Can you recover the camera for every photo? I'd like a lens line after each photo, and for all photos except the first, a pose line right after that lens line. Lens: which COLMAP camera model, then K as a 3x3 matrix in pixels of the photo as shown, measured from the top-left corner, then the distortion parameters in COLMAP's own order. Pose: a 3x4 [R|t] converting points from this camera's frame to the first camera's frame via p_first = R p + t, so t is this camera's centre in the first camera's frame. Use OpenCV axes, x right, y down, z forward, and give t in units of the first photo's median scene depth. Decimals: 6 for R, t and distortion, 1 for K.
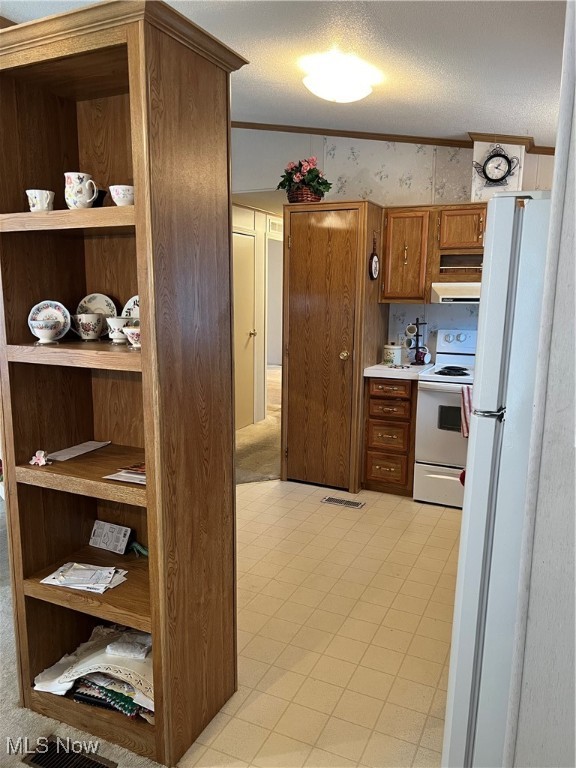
lens RADIAL K [[576.2, 0, 282.6], [0, 576.2, 384.4], [0, 0, 1]] dist [0.083896, -0.115965]
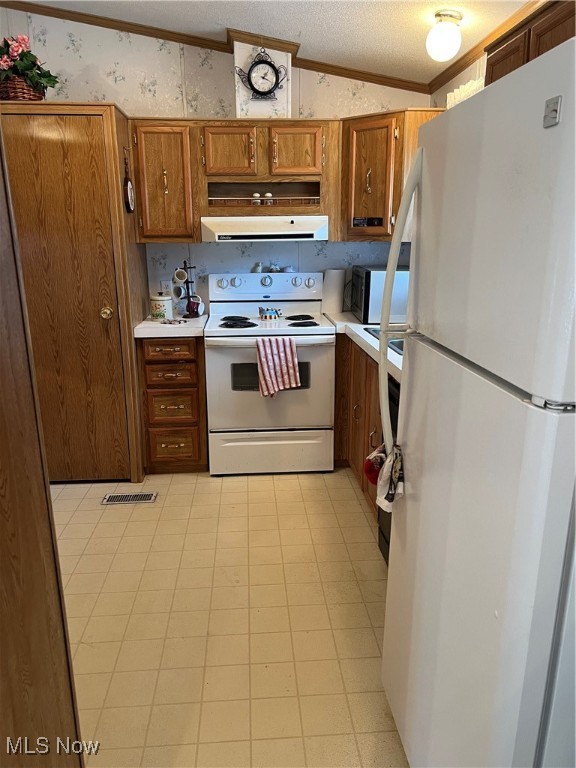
lens RADIAL K [[576.2, 0, 282.6], [0, 576.2, 384.4], [0, 0, 1]] dist [0.083896, -0.115965]
pose [[0.870019, -0.139951, 0.472738, -0.068205], [0.095150, 0.988501, 0.117527, -0.025126], [-0.483750, -0.057269, 0.873330, 0.204877]]
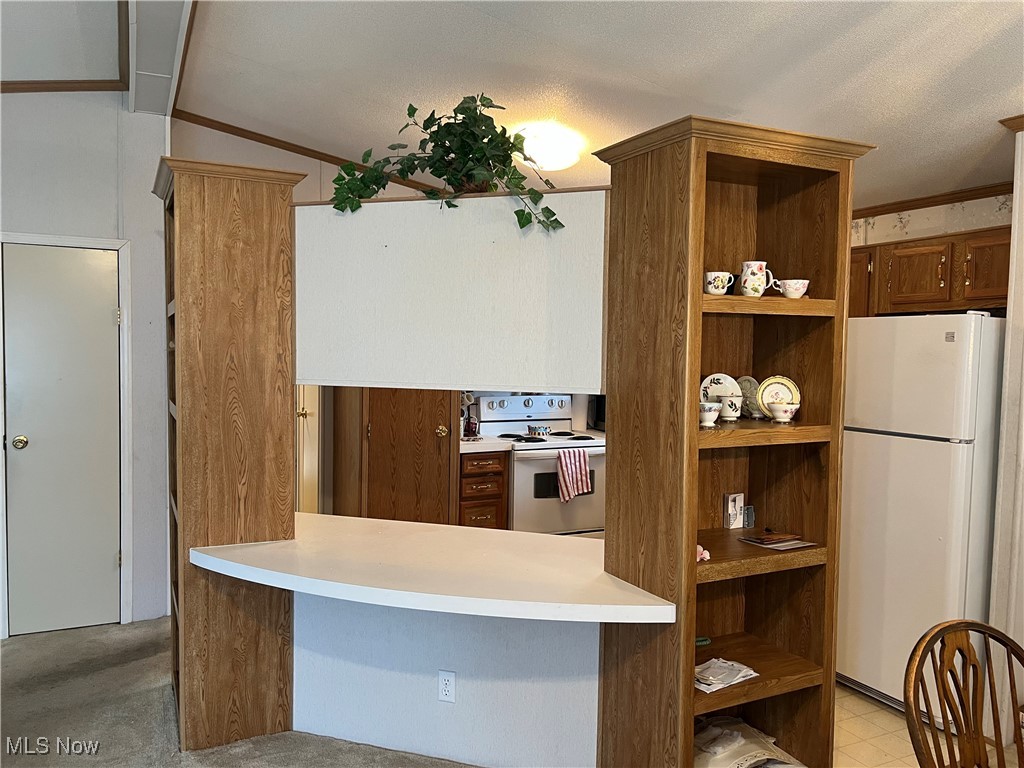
lens RADIAL K [[768.2, 0, 508.0], [0, 768.2, 396.0], [0, 0, 1]] dist [0.083896, -0.115965]
pose [[0.616612, -0.048540, 0.785769, -0.726029], [0.119264, 0.992337, -0.032288, -0.054115], [-0.778181, 0.113624, 0.617676, 0.213165]]
